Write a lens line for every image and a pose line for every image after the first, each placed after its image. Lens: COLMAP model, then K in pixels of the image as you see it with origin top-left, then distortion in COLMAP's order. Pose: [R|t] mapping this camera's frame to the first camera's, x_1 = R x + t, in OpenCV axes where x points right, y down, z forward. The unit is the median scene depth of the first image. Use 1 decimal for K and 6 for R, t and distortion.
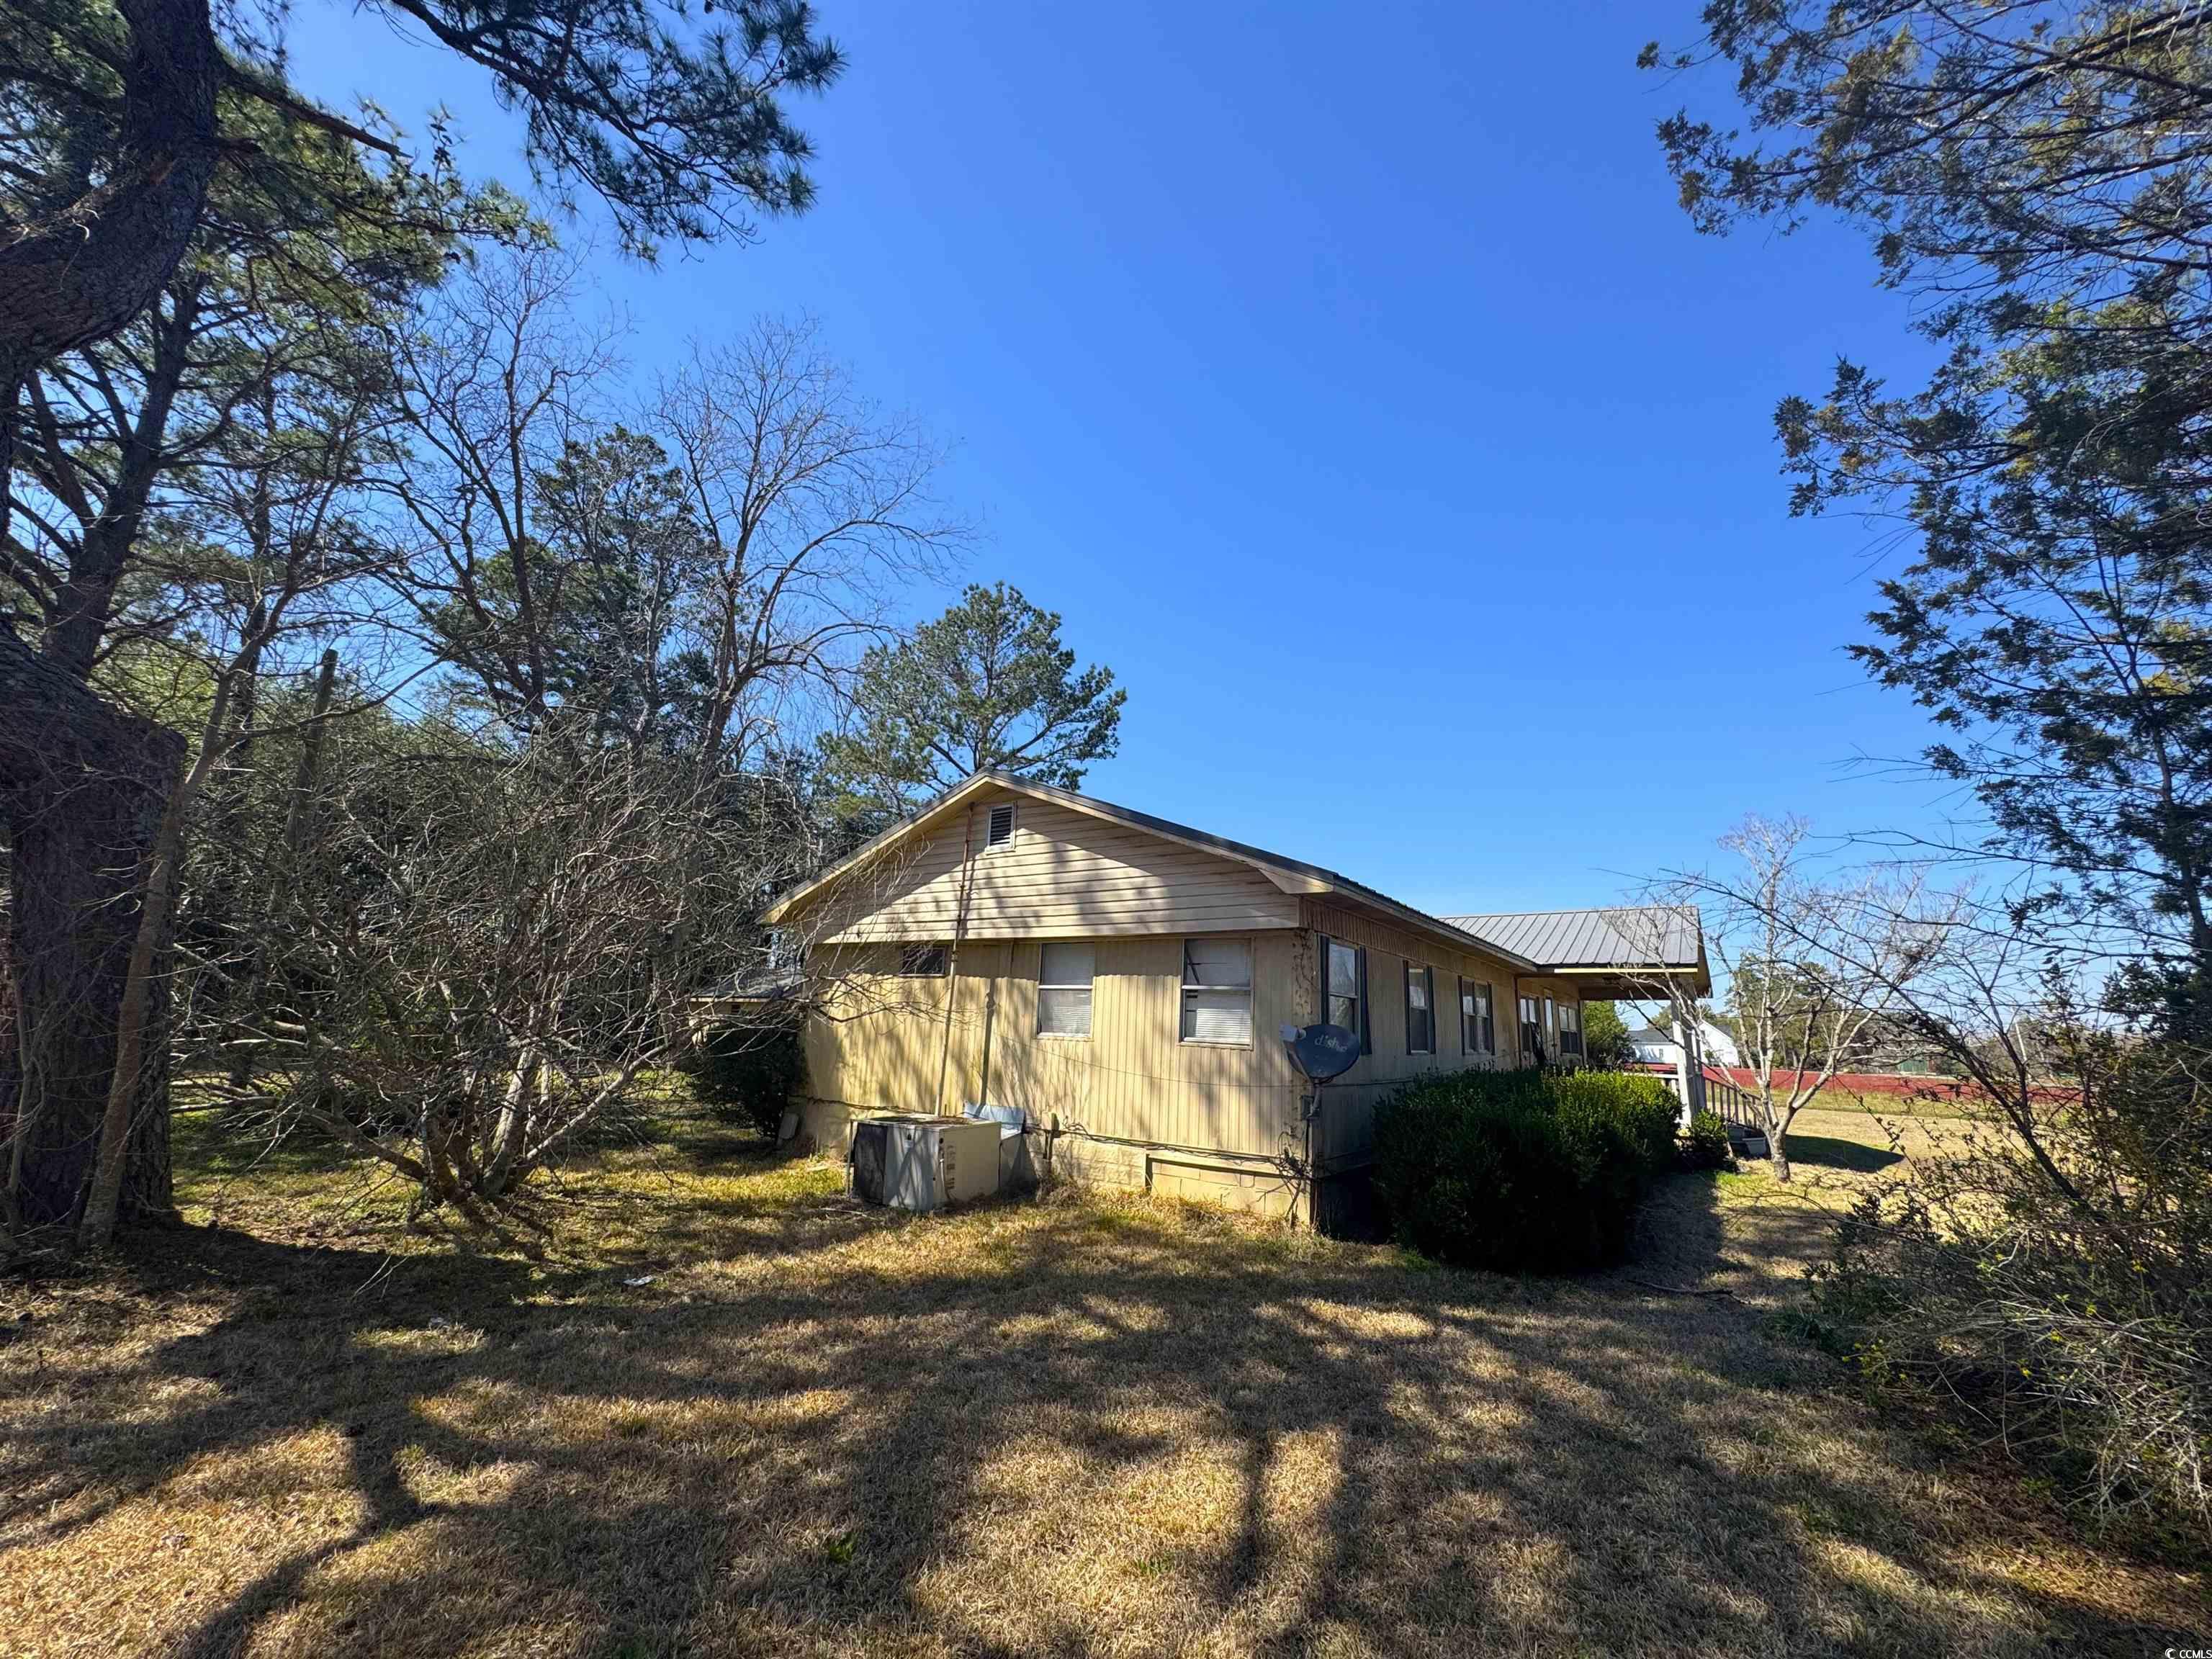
lens RADIAL K [[889.2, 0, 1107.6], [0, 889.2, 823.8], [0, 0, 1]] dist [-0.002043, -0.000773]
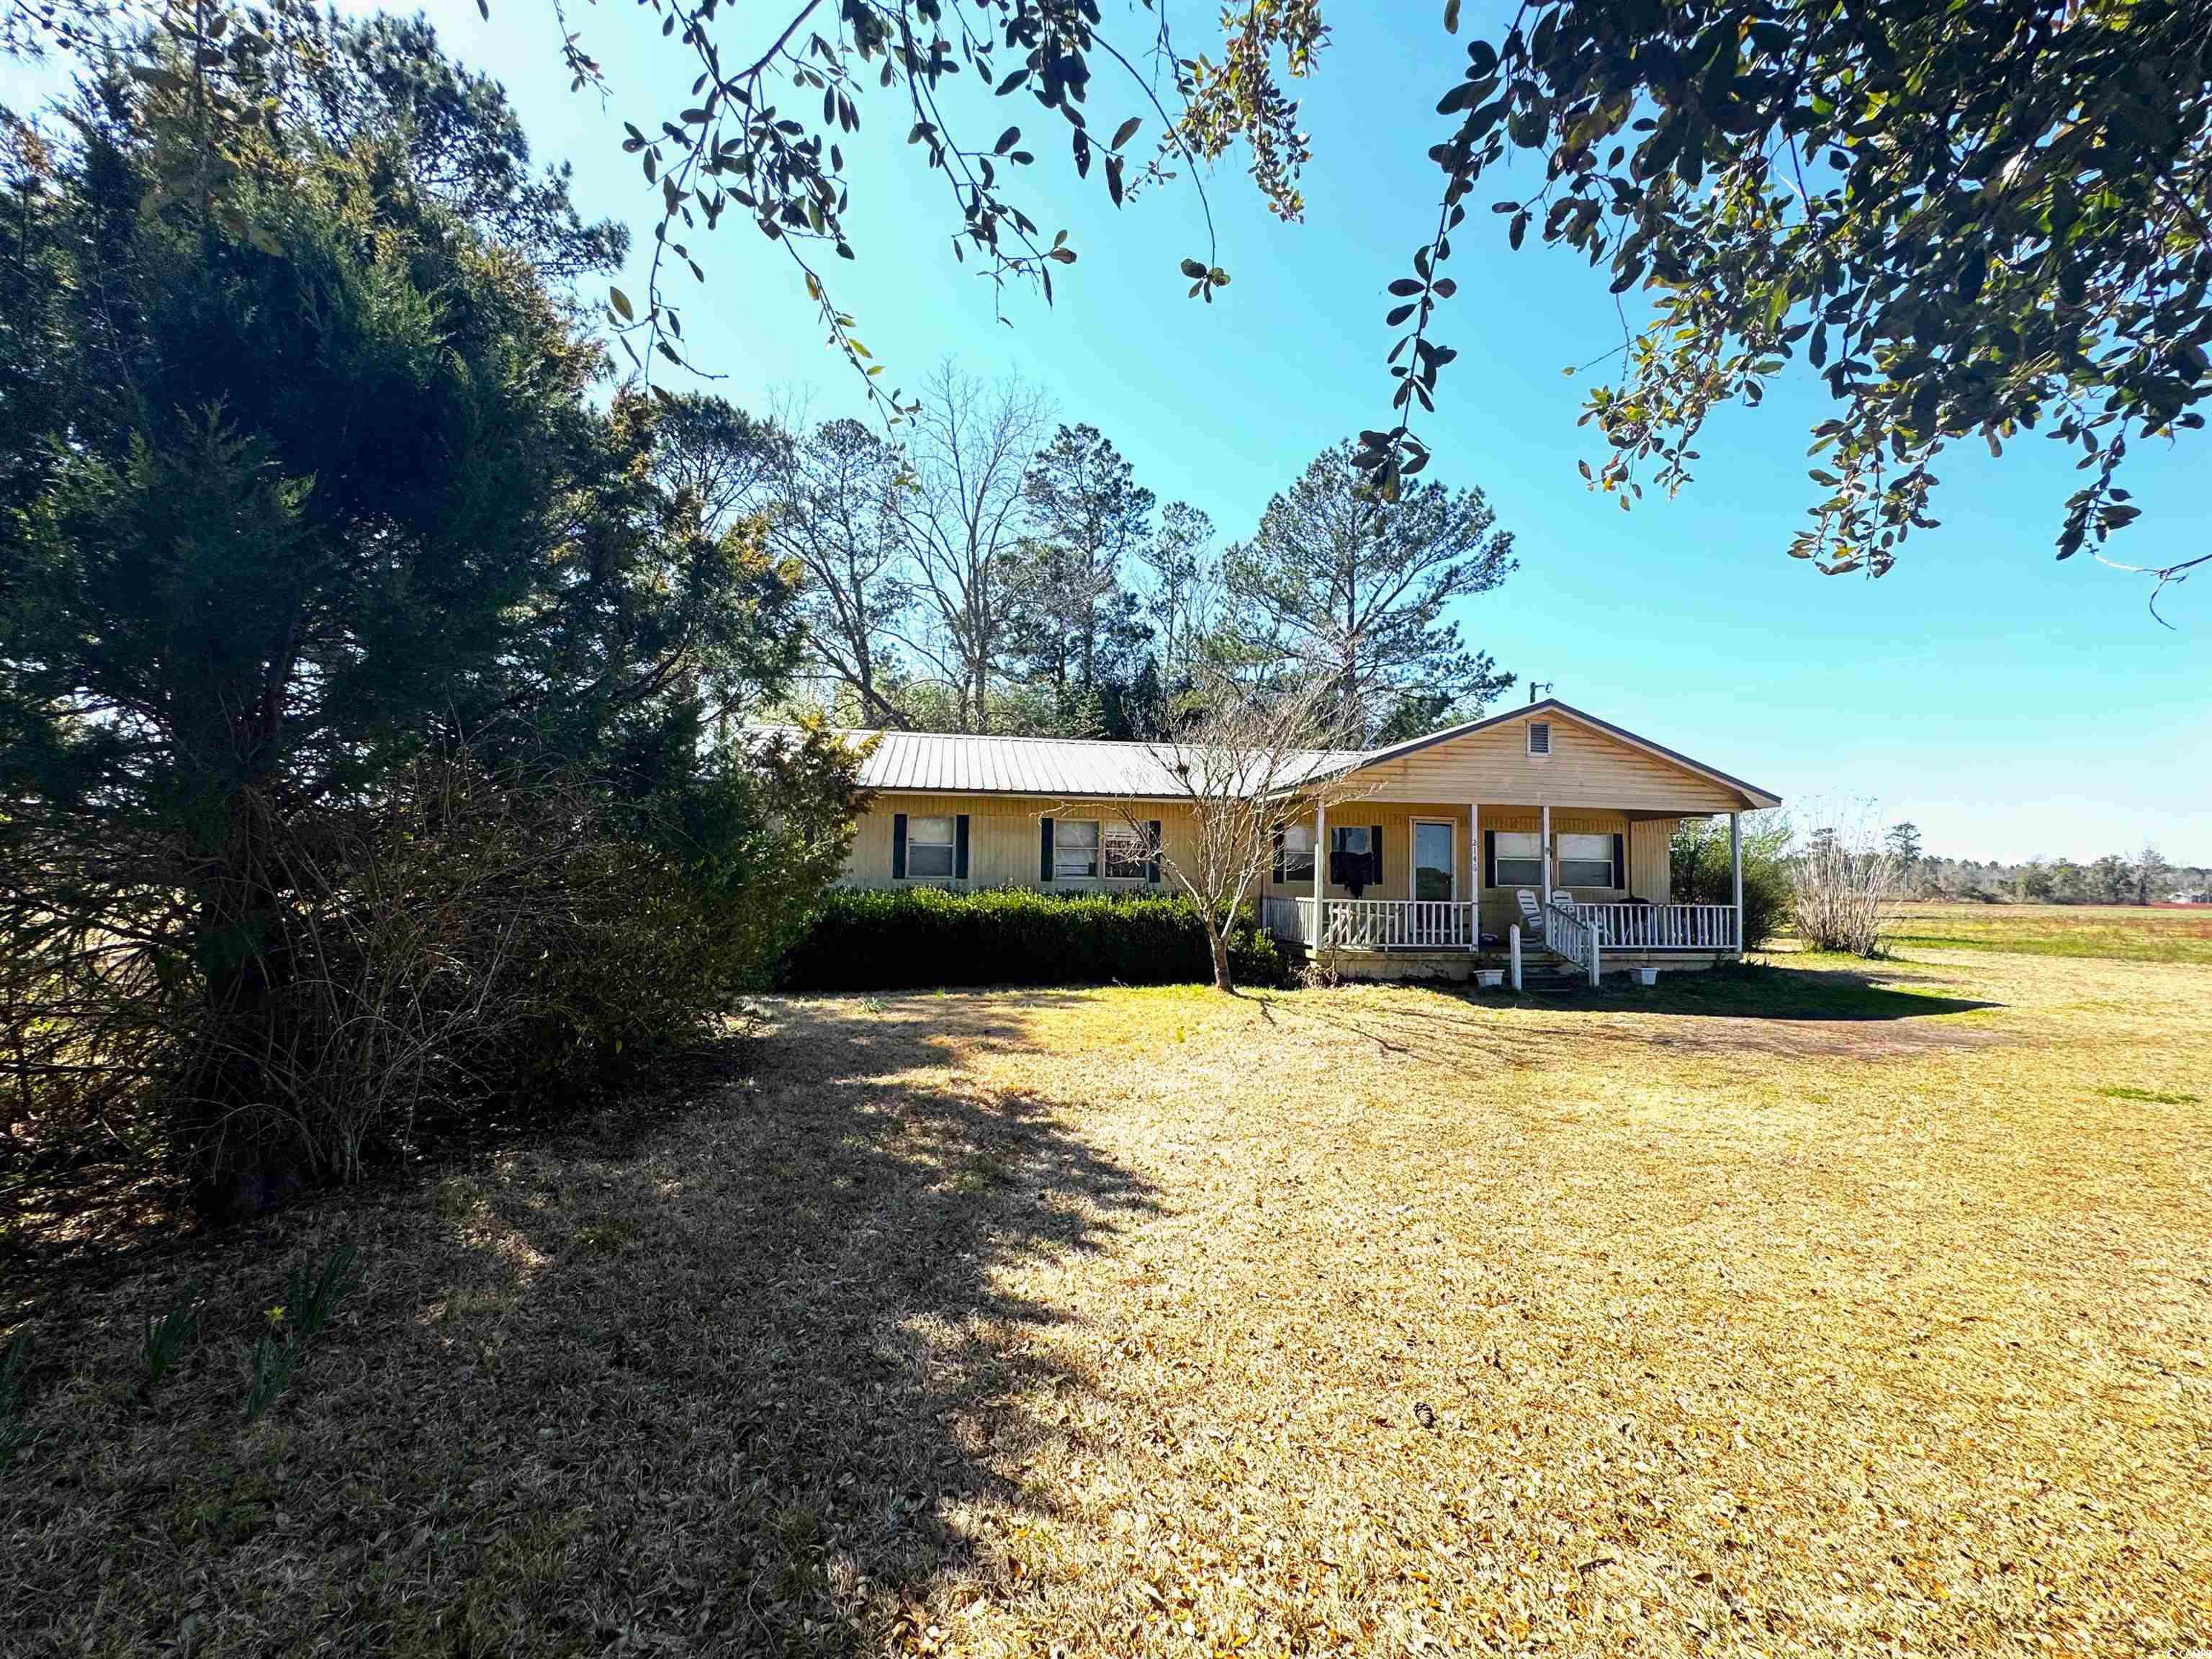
lens RADIAL K [[889.2, 0, 1107.6], [0, 889.2, 823.8], [0, 0, 1]] dist [-0.002043, -0.000773]
pose [[0.693355, -0.065103, -0.717649, 1.931306], [0.169240, 0.982766, 0.074357, 0.149652], [0.700440, -0.173011, 0.692424, 0.327292]]
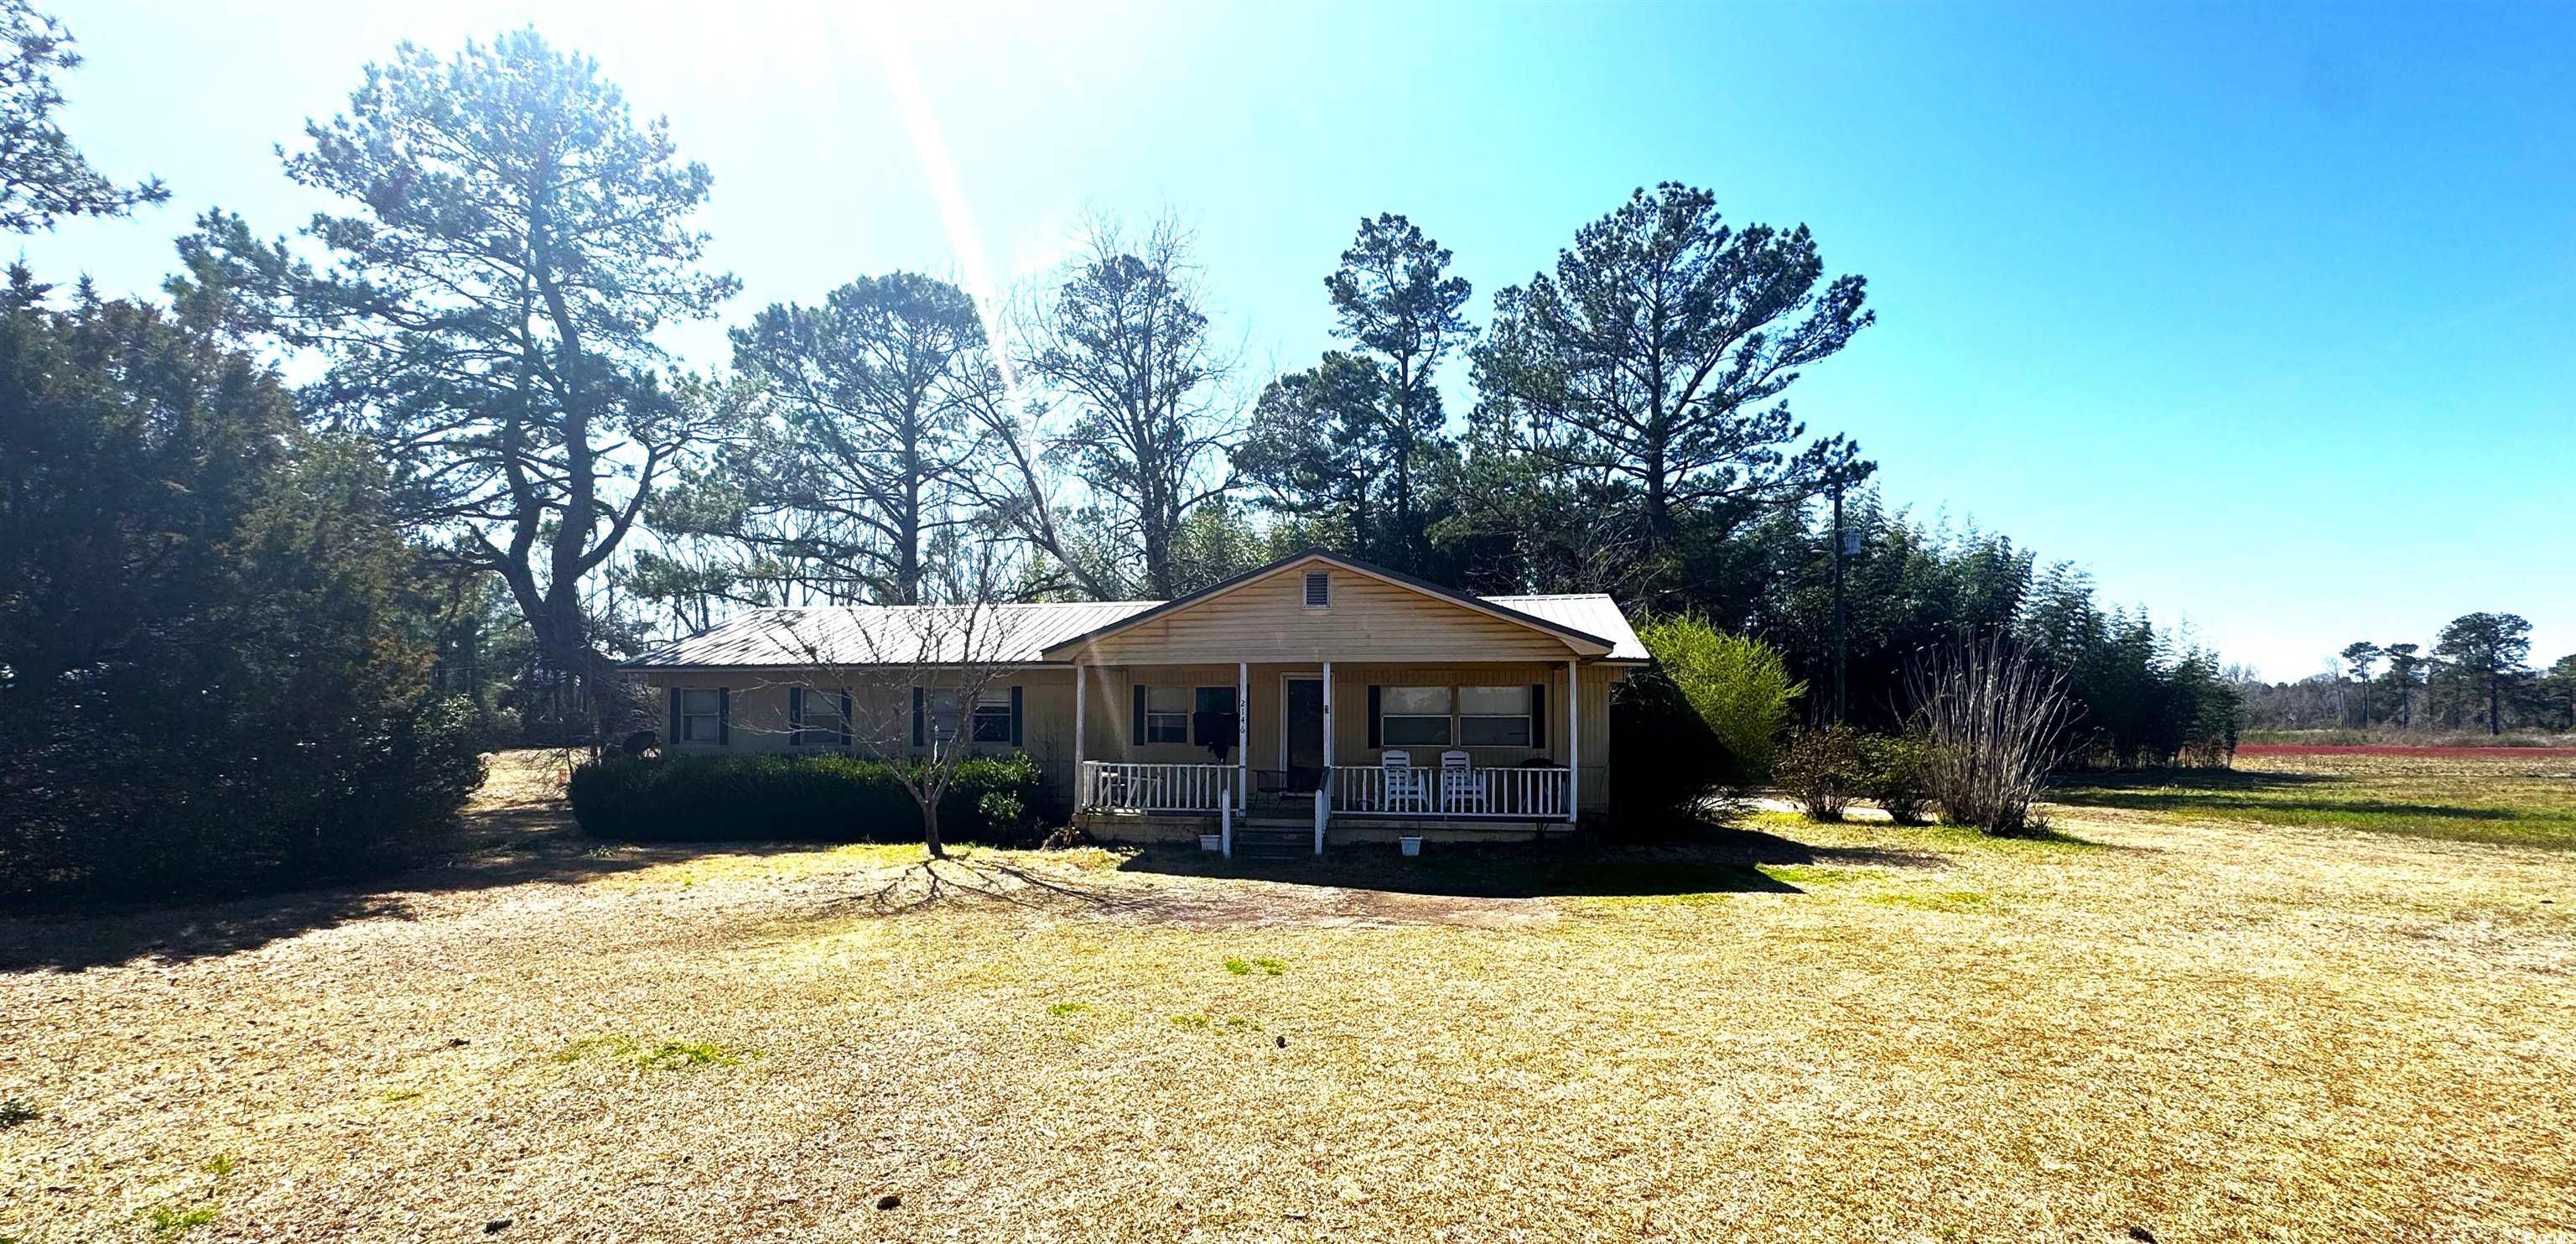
lens RADIAL K [[1028.3, 0, 1290.9], [0, 1028.3, 702.4], [0, 0, 1]] dist [0.000473, 0.000071]
pose [[0.426708, -0.053377, -0.902813, 2.852903], [0.216367, 0.975293, 0.044602, 0.352384], [0.878126, -0.214370, 0.427715, 1.210717]]
